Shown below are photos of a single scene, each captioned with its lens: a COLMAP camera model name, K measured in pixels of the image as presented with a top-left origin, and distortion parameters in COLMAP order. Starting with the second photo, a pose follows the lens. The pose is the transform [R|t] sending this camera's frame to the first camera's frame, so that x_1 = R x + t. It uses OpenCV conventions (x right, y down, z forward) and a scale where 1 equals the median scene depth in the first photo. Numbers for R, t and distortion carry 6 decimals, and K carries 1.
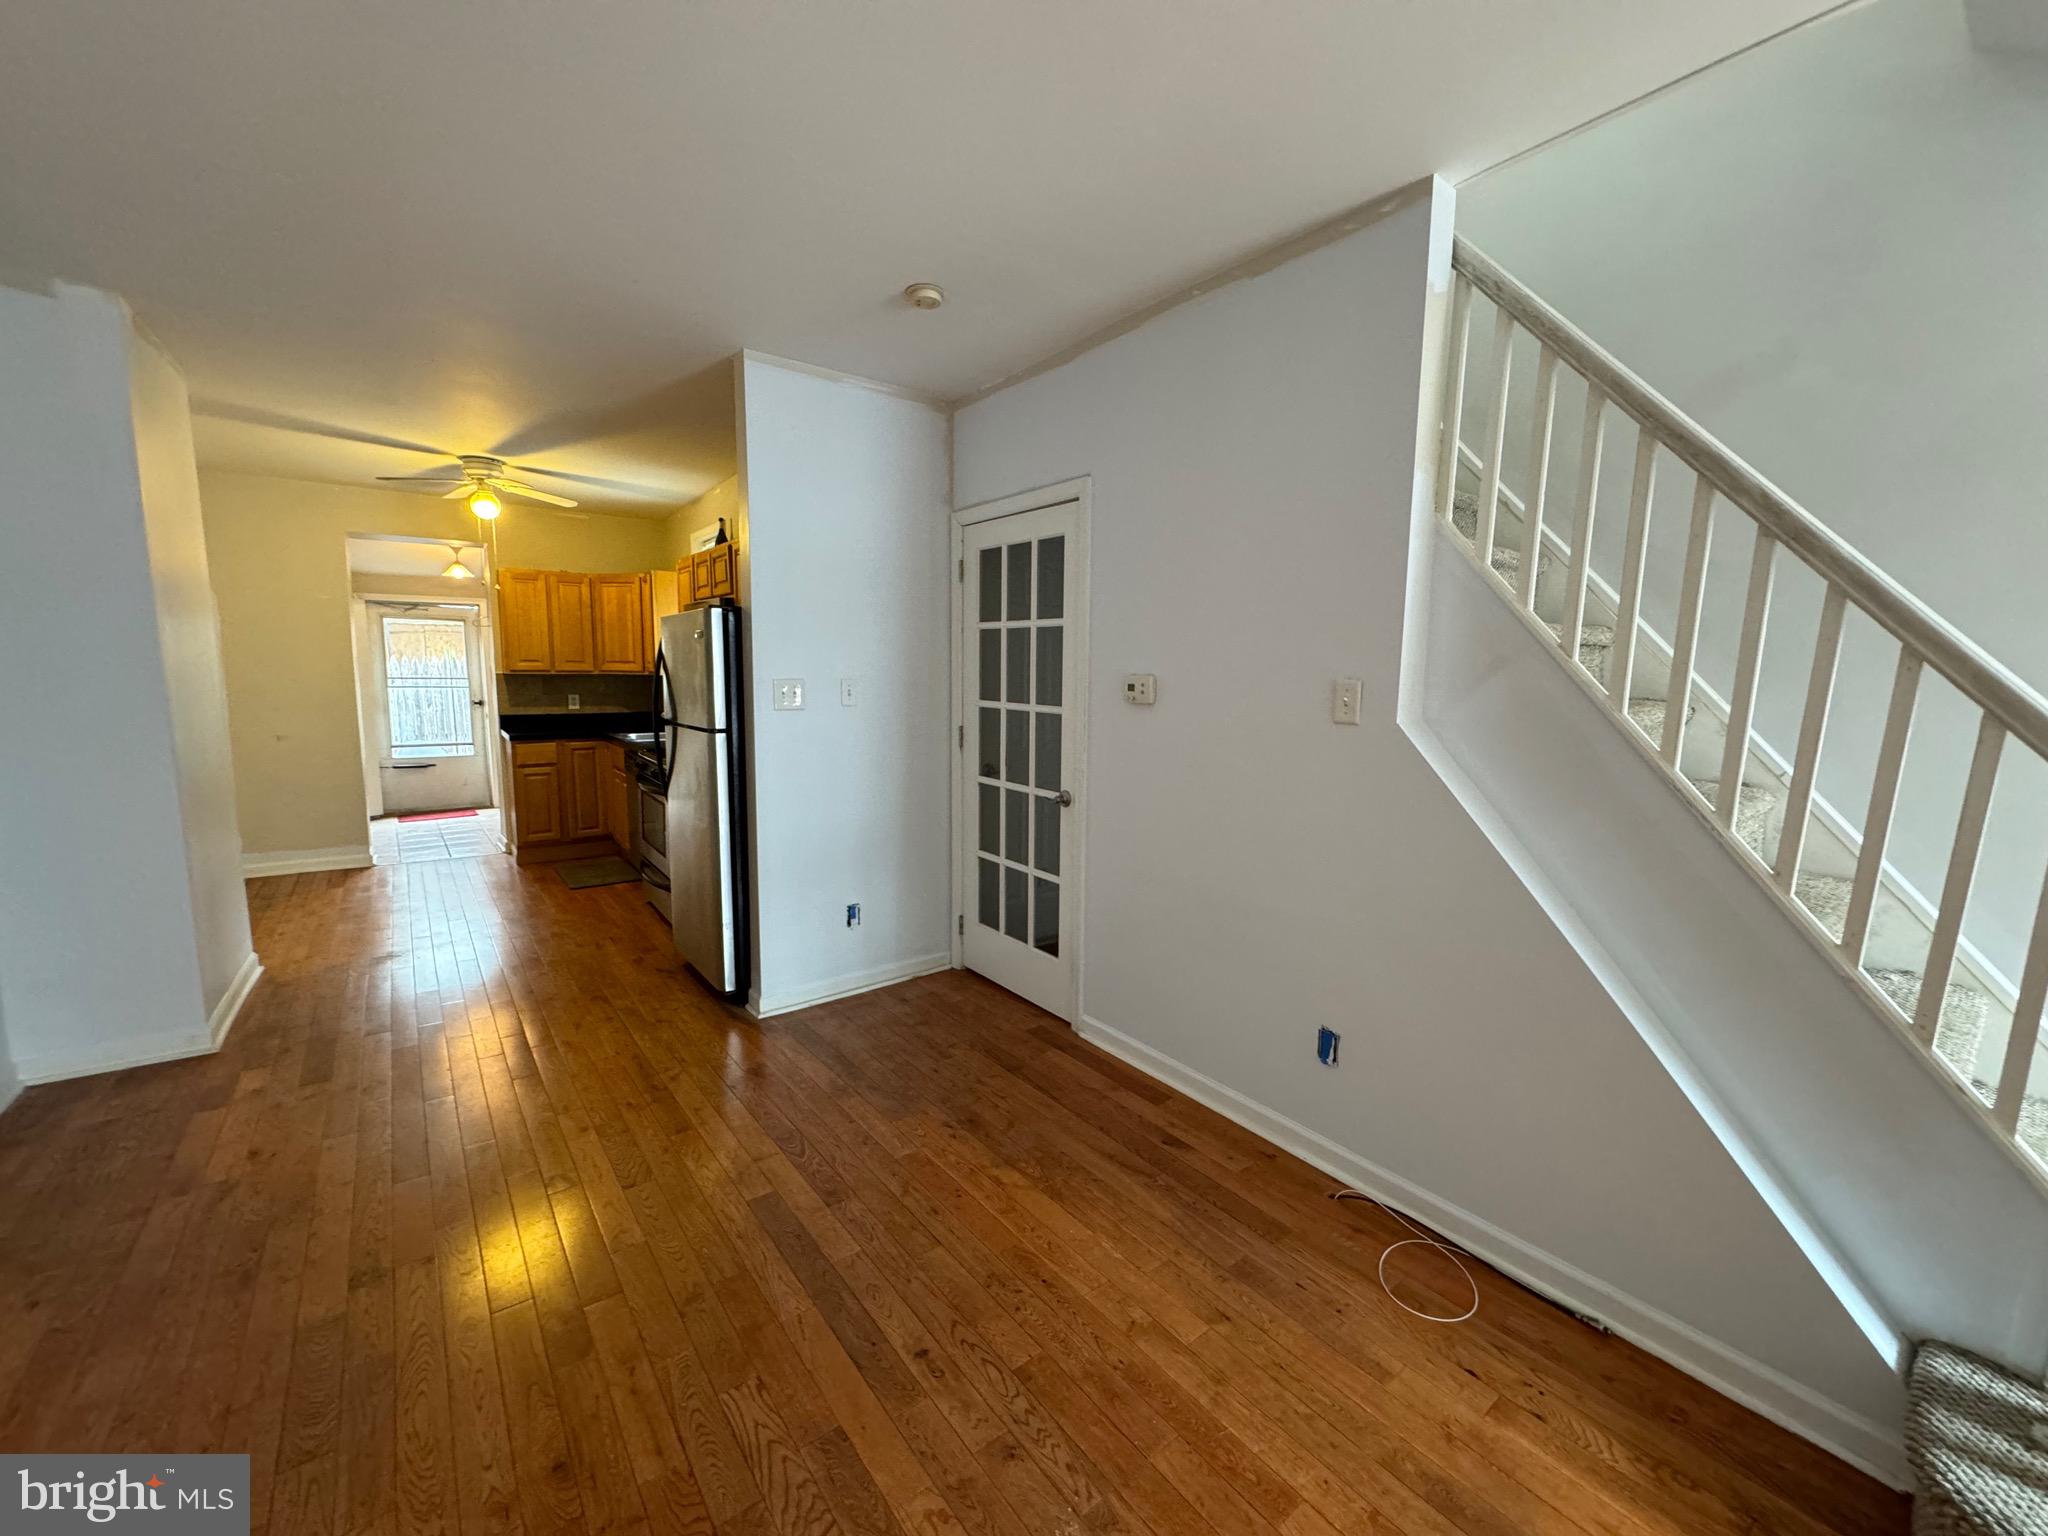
lens RADIAL K [[813.9, 0, 1026.9], [0, 813.9, 764.3], [0, 0, 1]] dist [-0.002157, 0.000302]
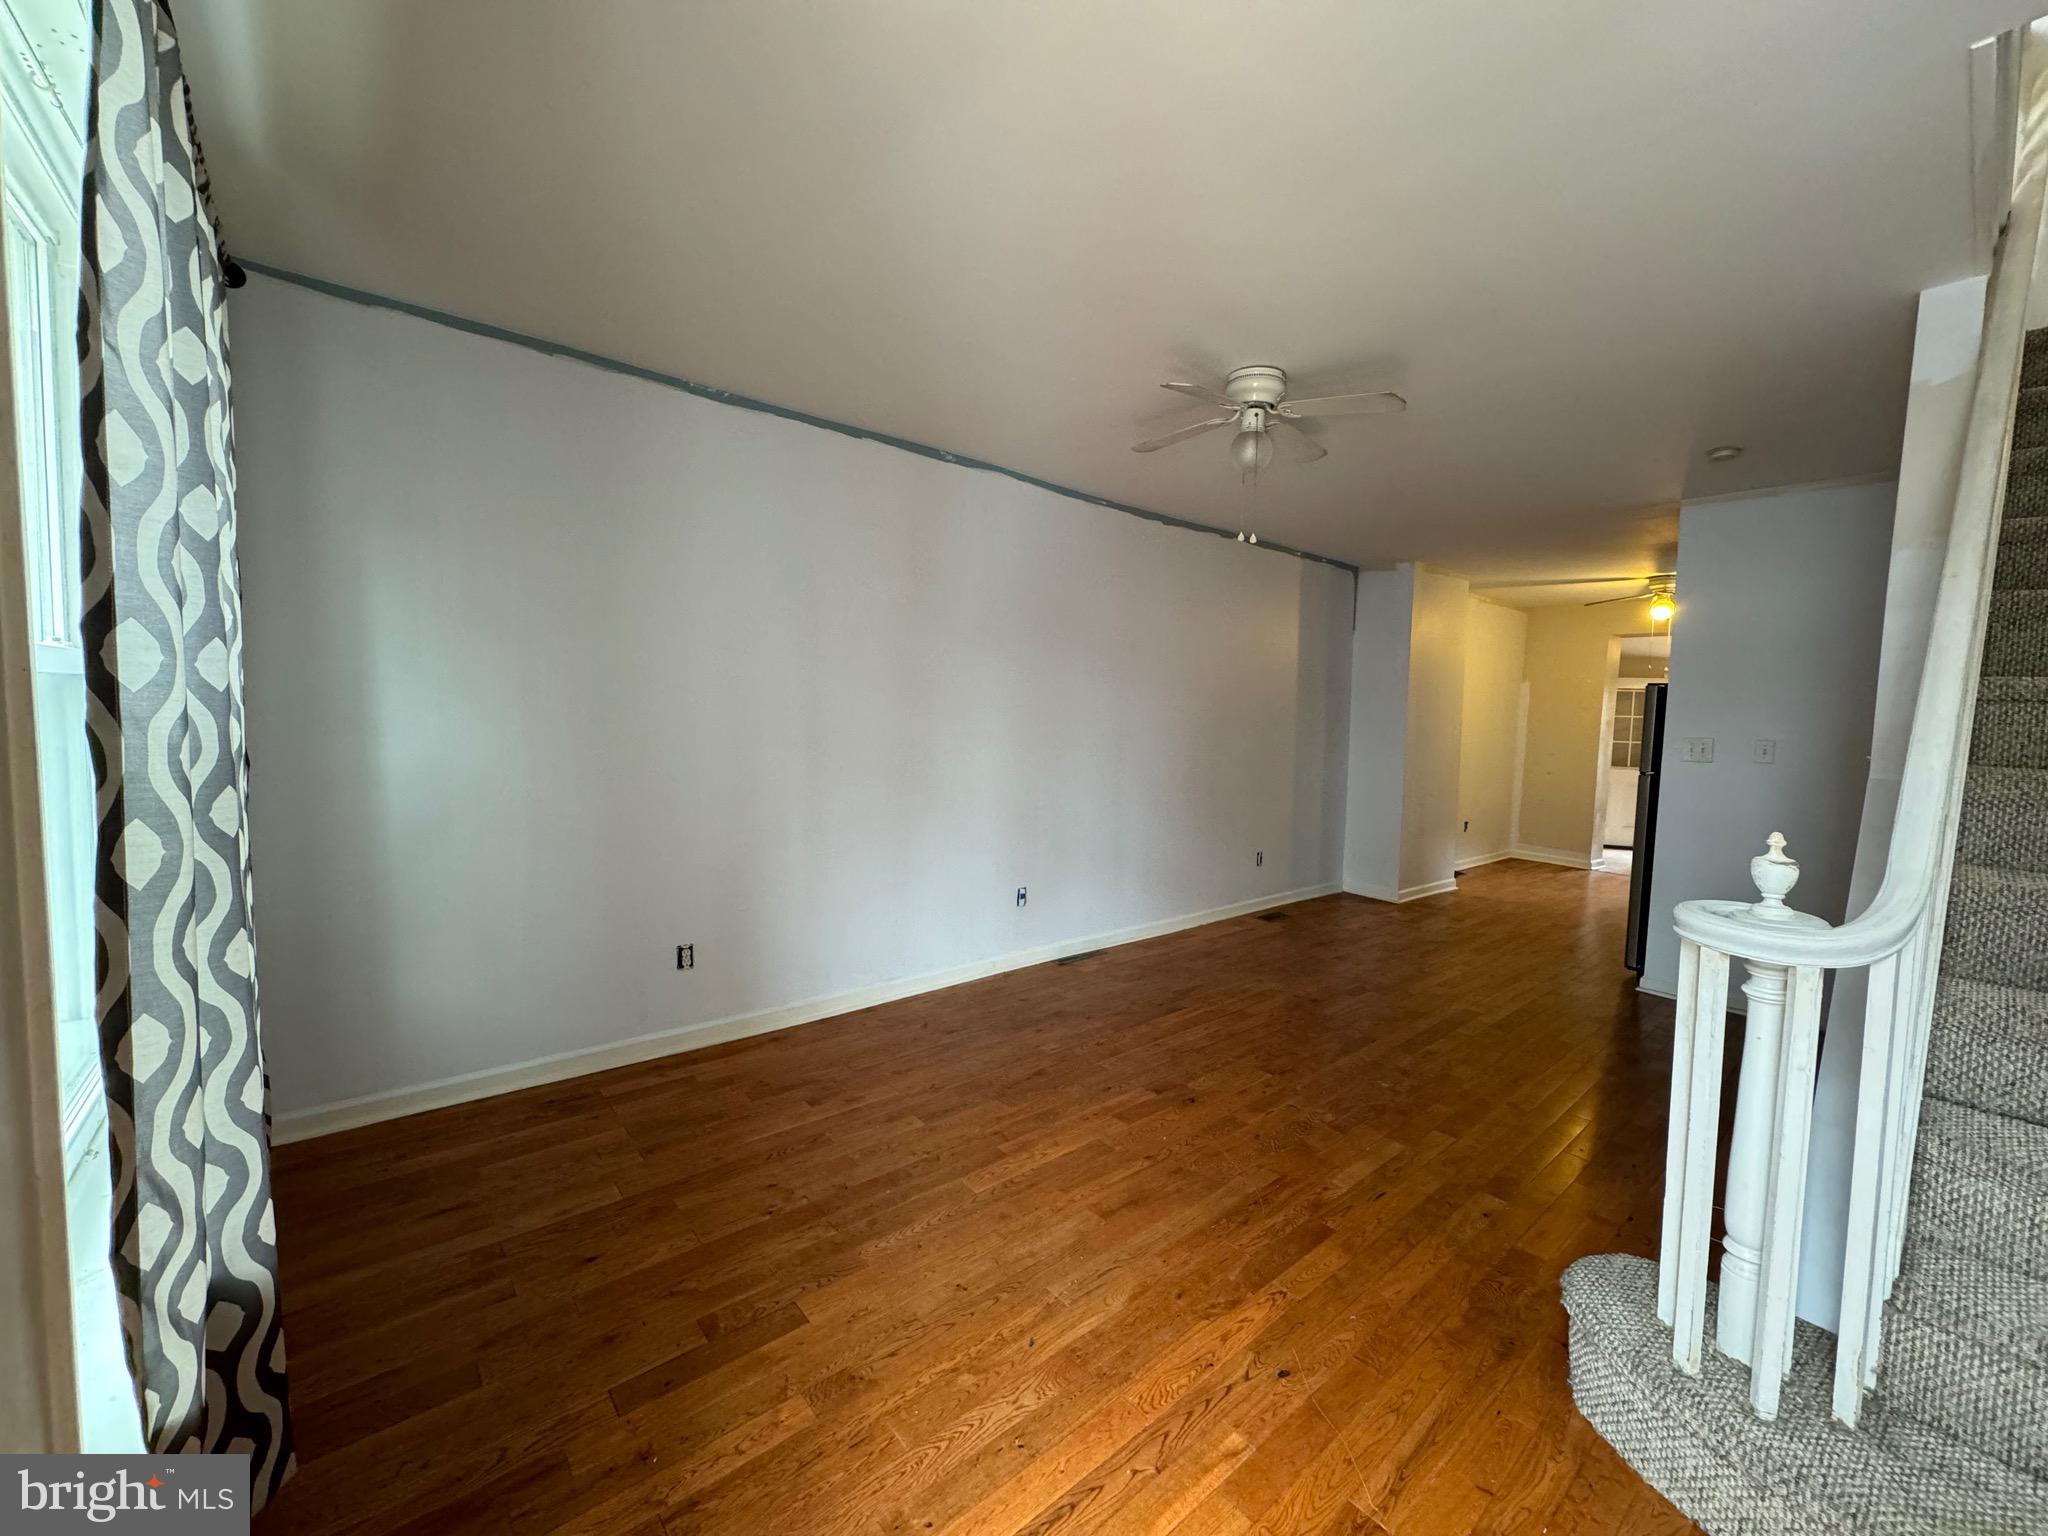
lens RADIAL K [[813.9, 0, 1026.9], [0, 813.9, 764.3], [0, 0, 1]] dist [-0.002157, 0.000302]
pose [[0.048945, 0.059558, -0.997024, 1.476710], [-0.147324, 0.987733, 0.051770, 0.041001], [0.987877, 0.144351, 0.057119, -0.180438]]
